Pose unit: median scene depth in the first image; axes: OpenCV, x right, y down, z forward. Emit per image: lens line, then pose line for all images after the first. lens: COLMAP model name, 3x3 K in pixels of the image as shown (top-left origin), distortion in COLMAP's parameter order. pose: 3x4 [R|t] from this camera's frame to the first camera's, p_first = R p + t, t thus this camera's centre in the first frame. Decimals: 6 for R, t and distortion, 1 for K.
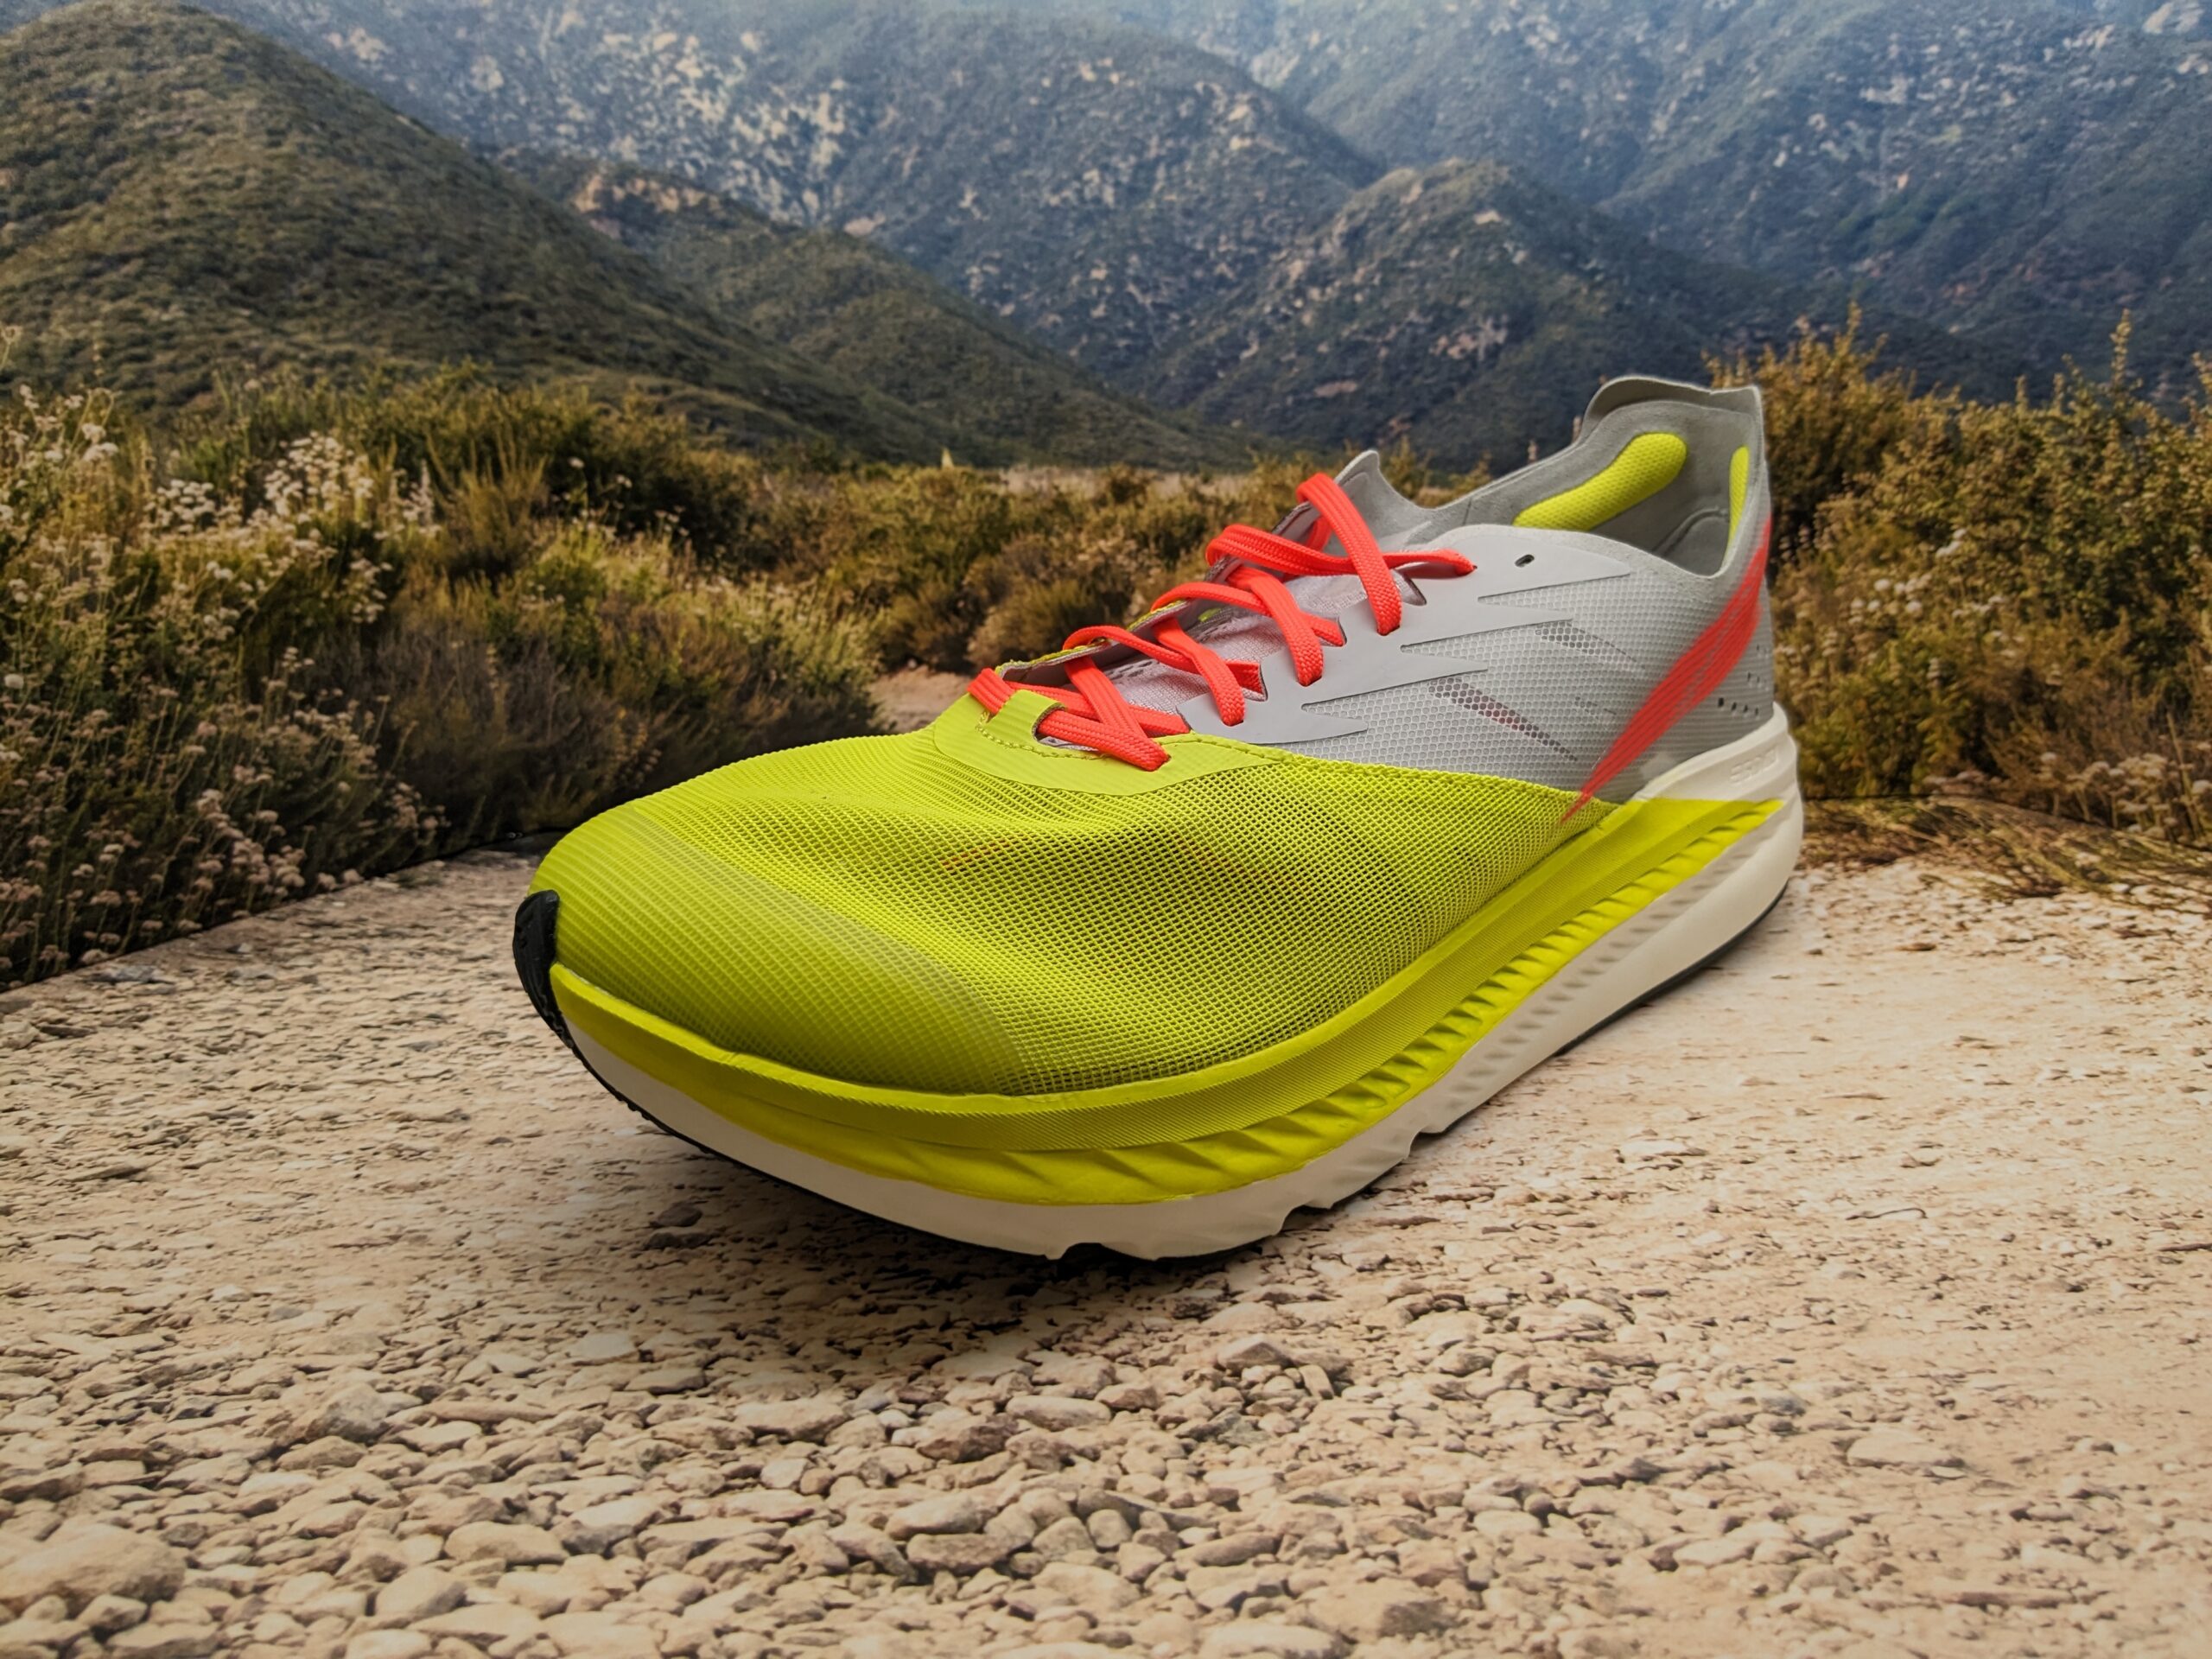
lens RADIAL K [[1855.4, 0, 1106.0], [0, 1855.4, 829.5], [0, 0, 1]] dist [0.015613, -0.065160]
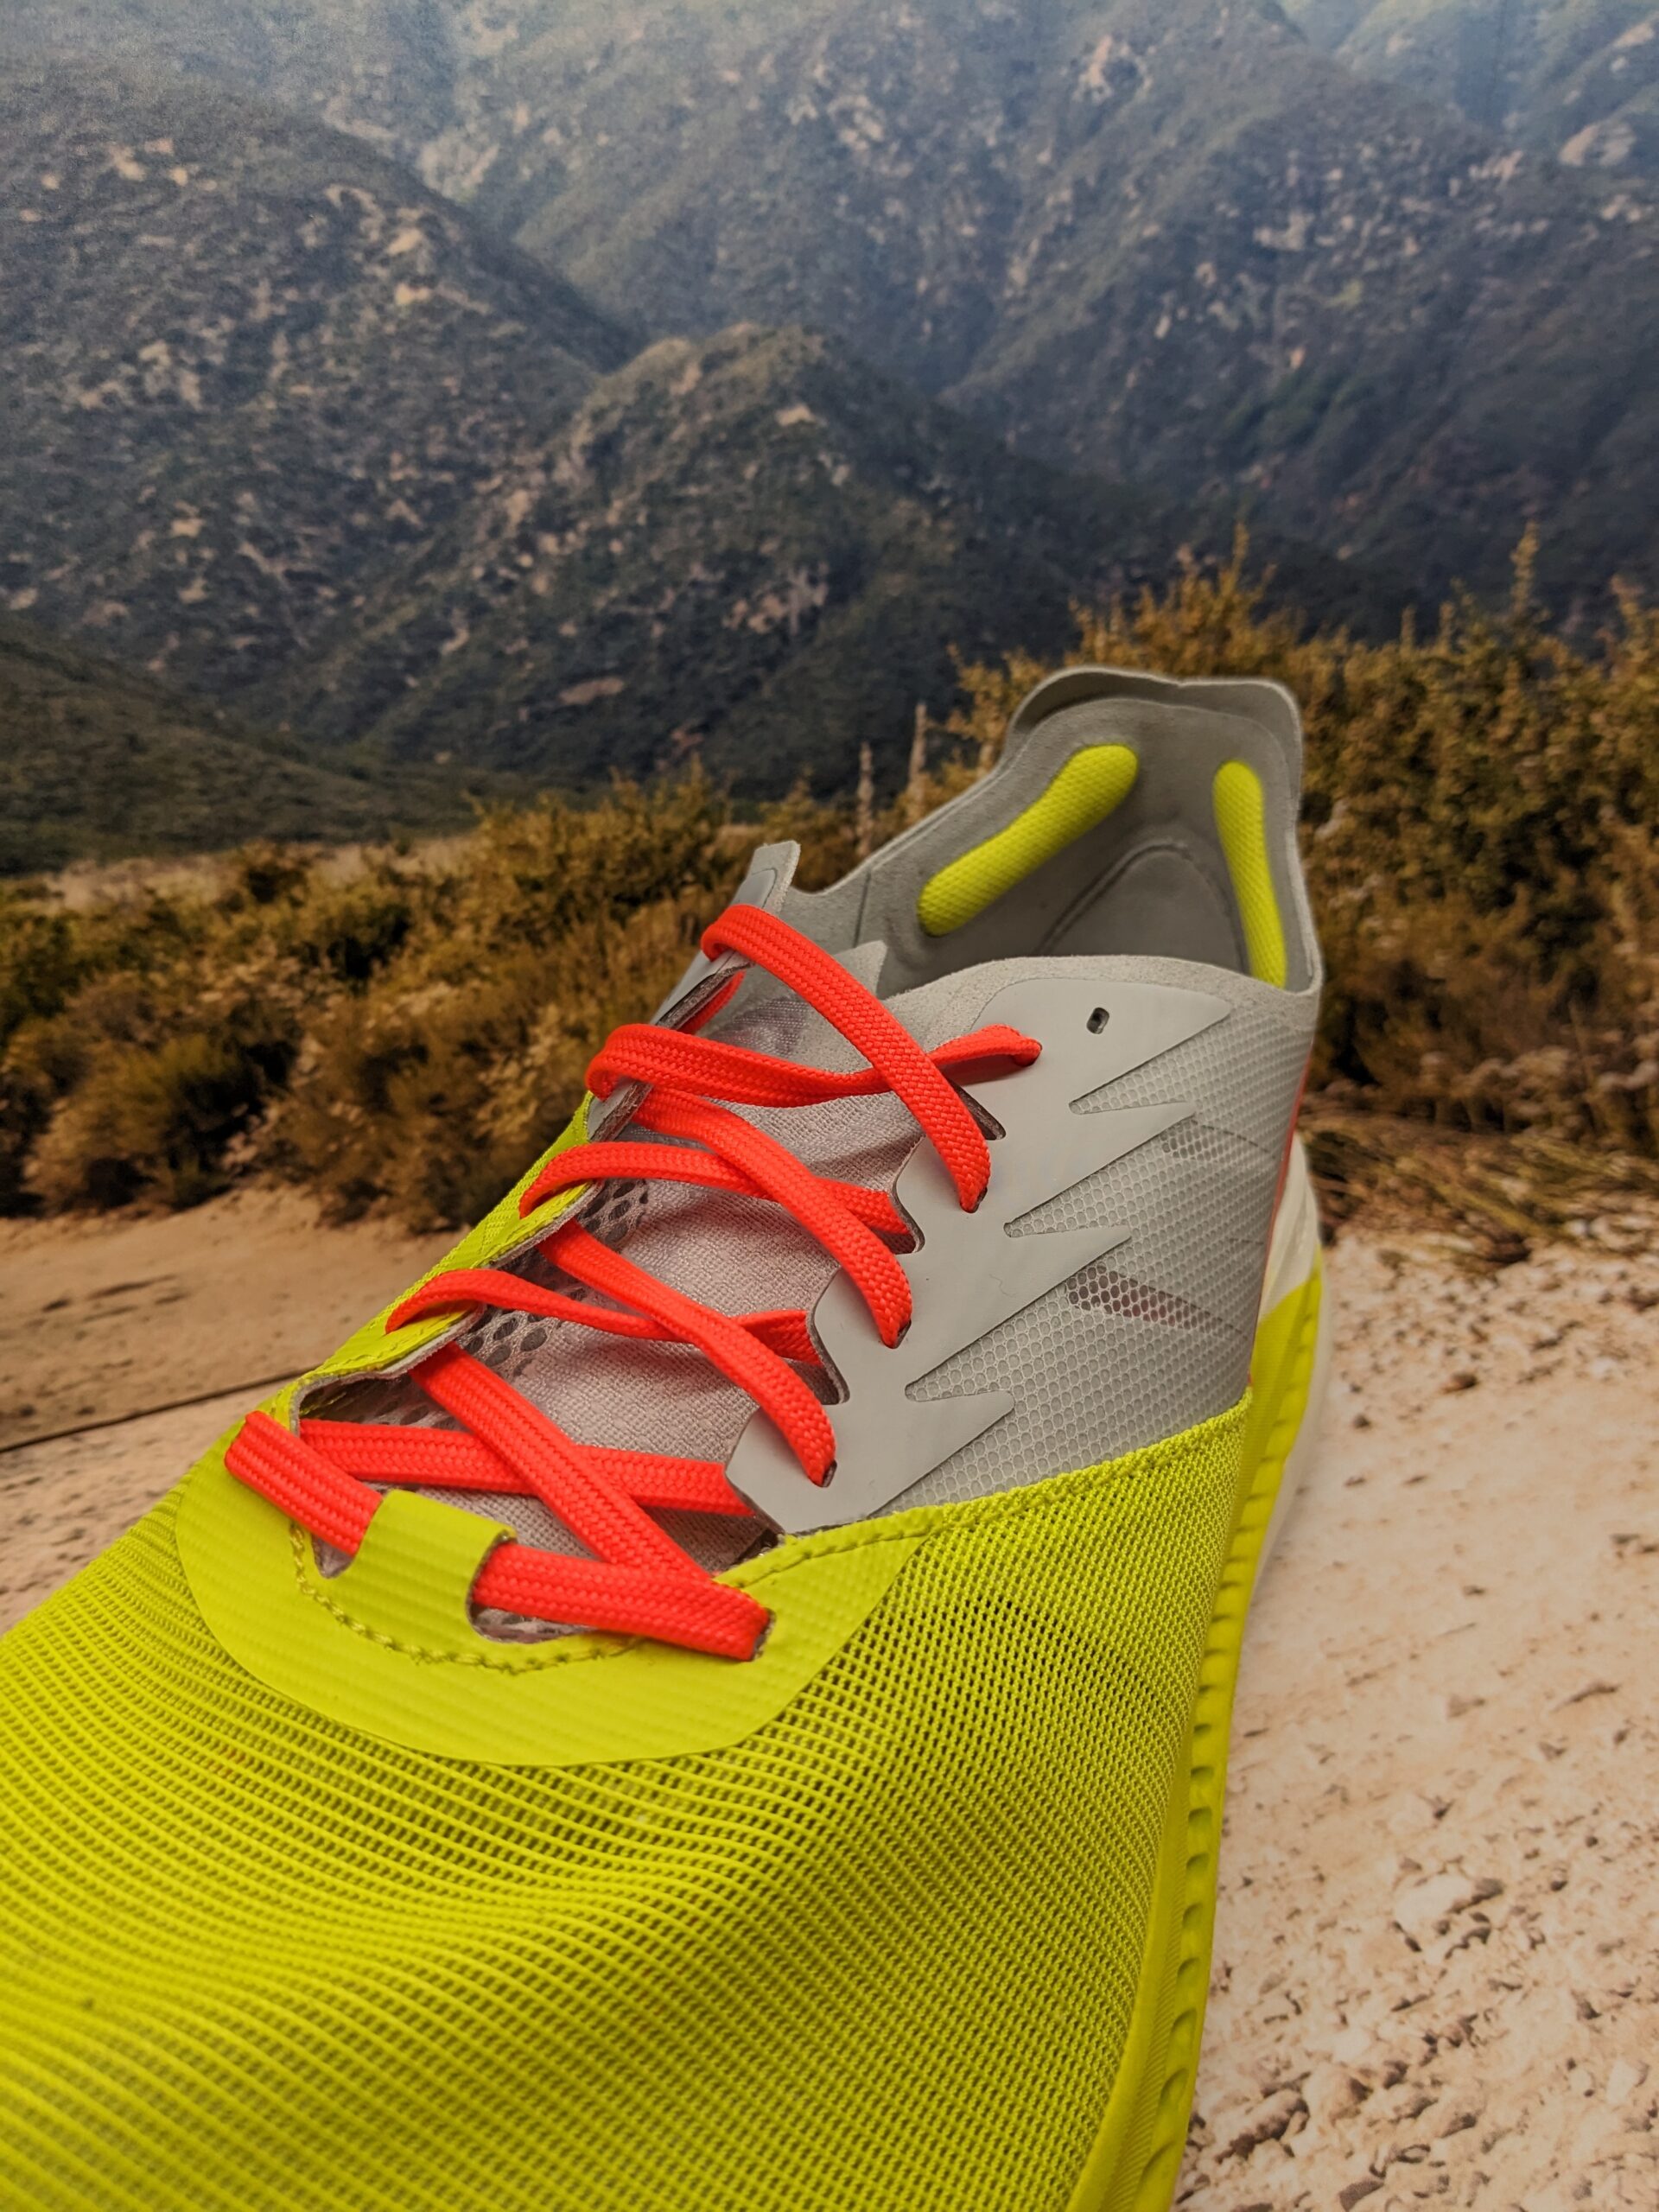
lens RADIAL K [[1865.4, 0, 837.4], [0, 1865.4, 1132.6], [0, 0, 1]] dist [0.007522, -0.073419]
pose [[0.889569, -0.175699, 0.421660, -0.103376], [0.132521, 0.982635, 0.129871, -0.171406], [-0.437156, -0.059650, 0.897406, 0.406394]]
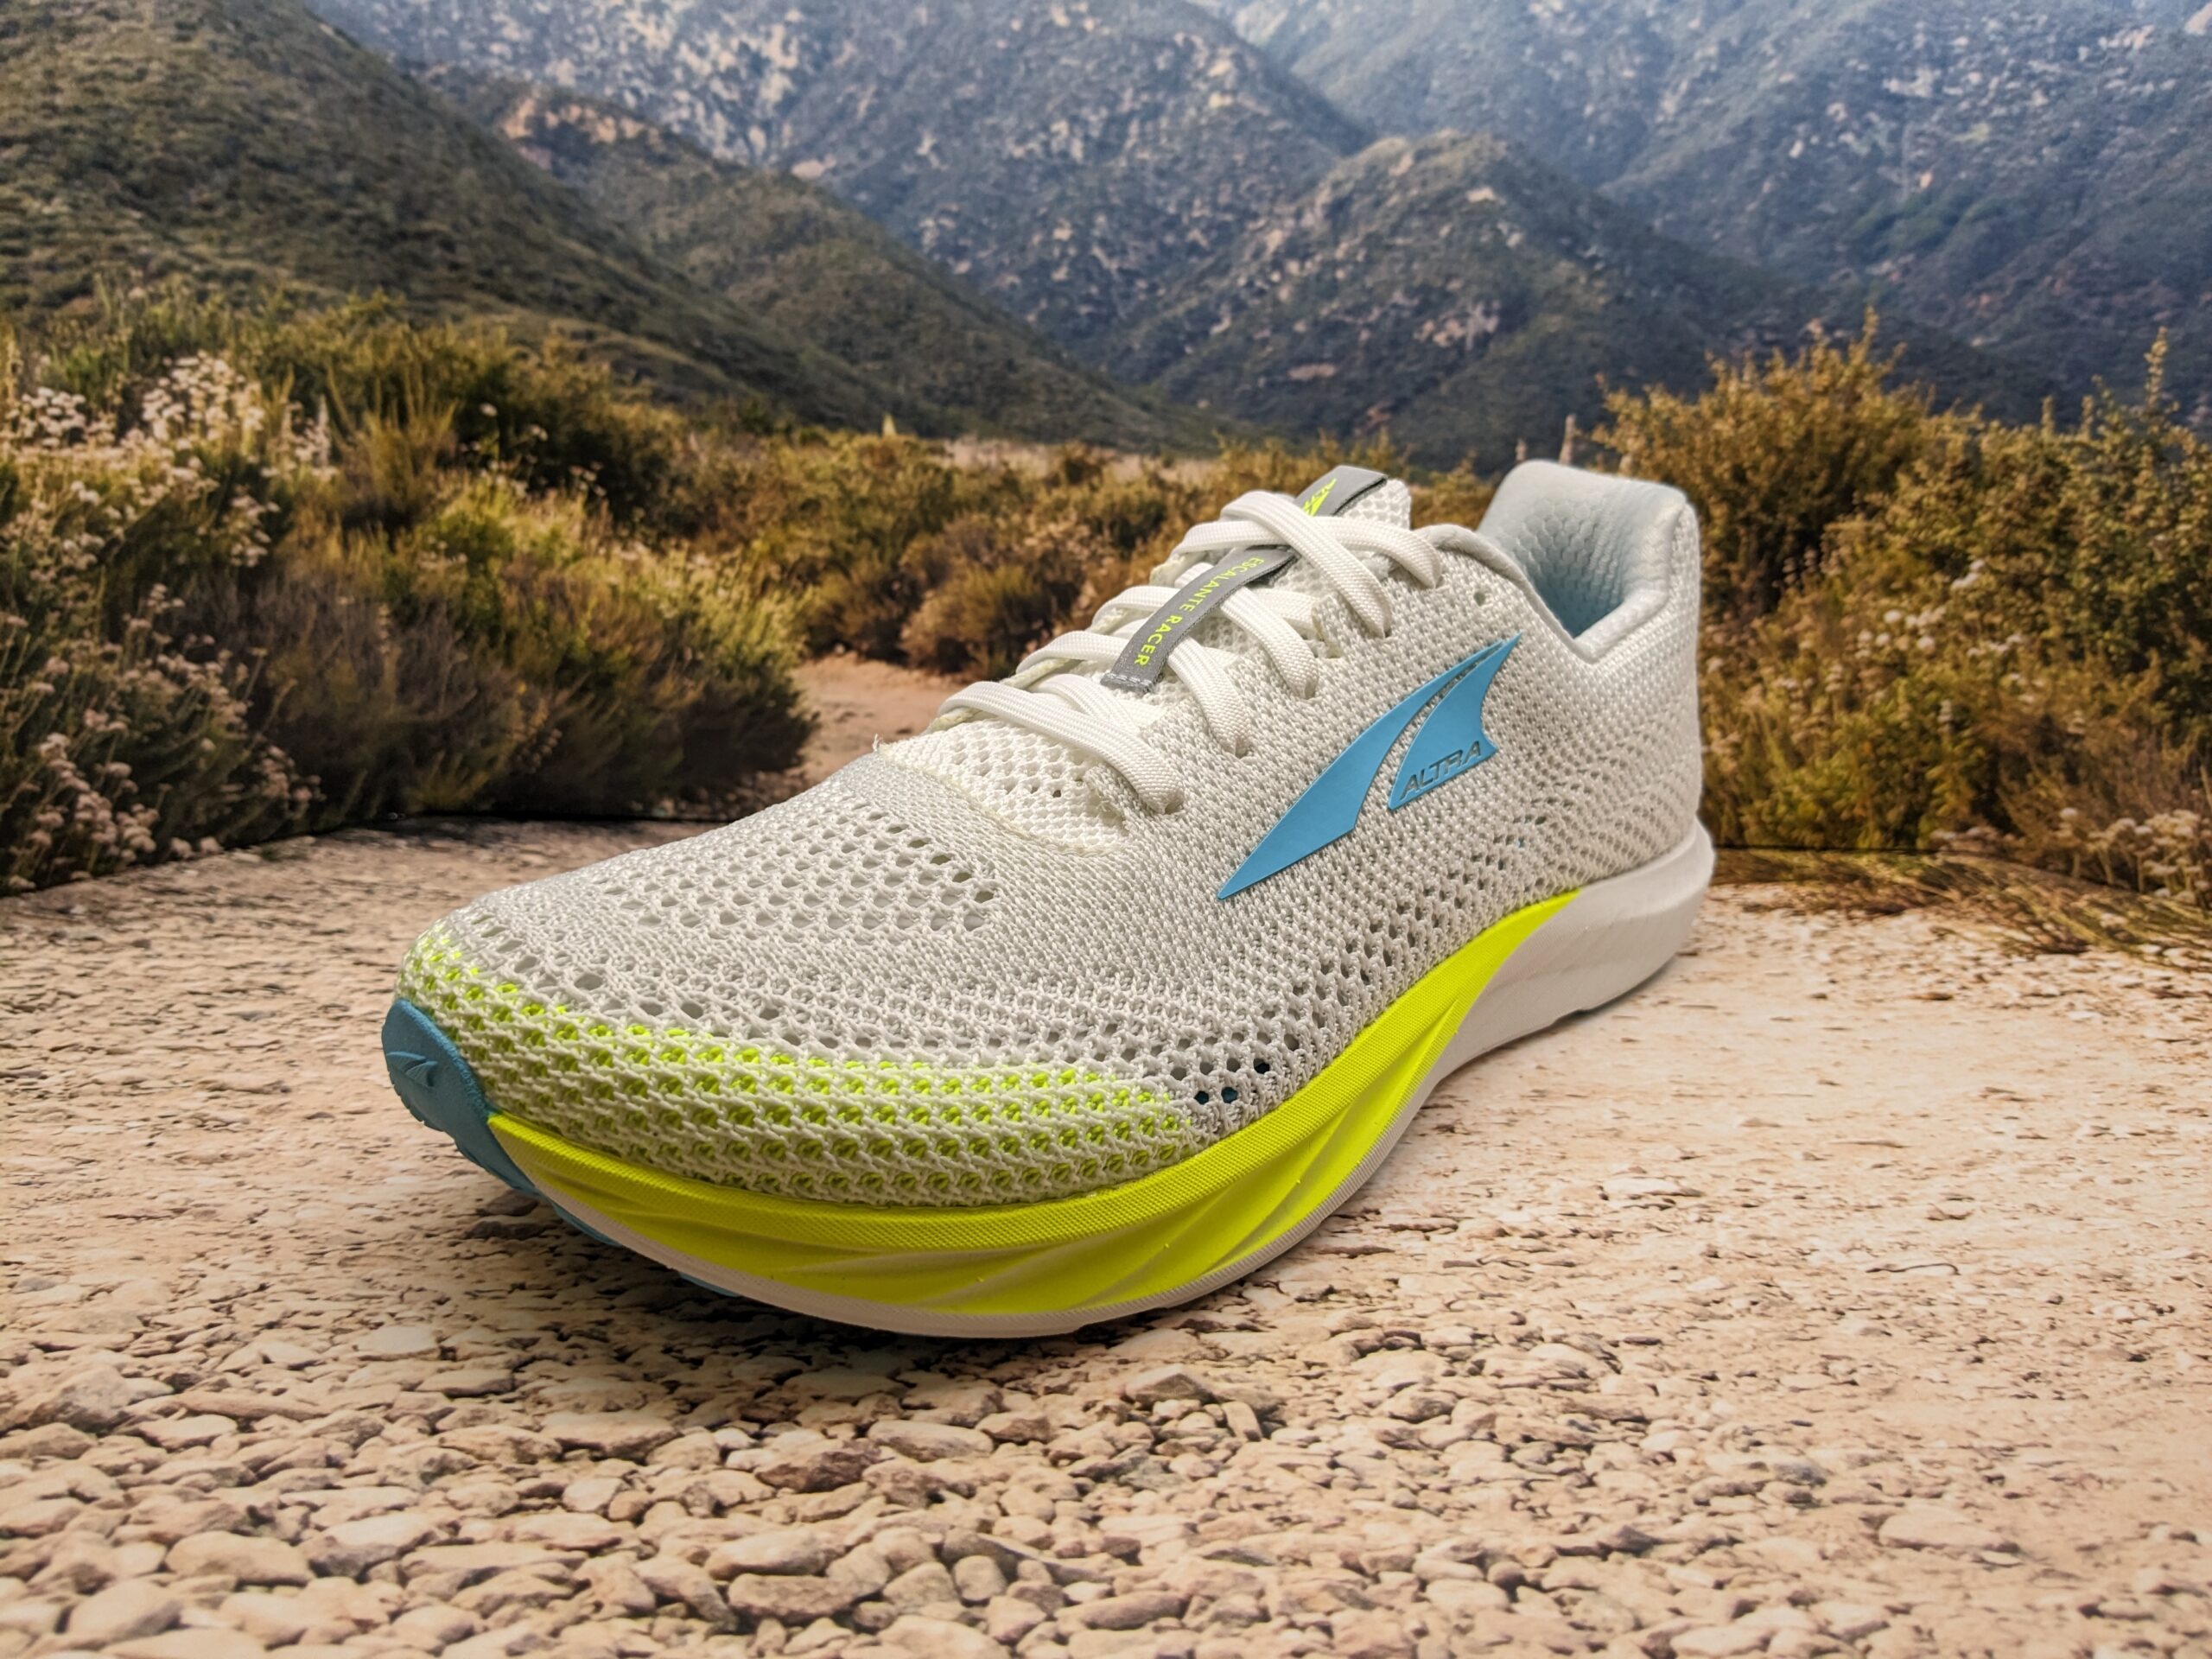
lens RADIAL K [[1861.9, 0, 1073.1], [0, 1861.9, 805.9], [0, 0, 1]] dist [0.014171, -0.066303]
pose [[0.998722, 0.050464, 0.002749, 0.013909], [-0.050117, 0.995936, -0.074832, 0.058028], [-0.006514, 0.074599, 0.997192, 0.094301]]
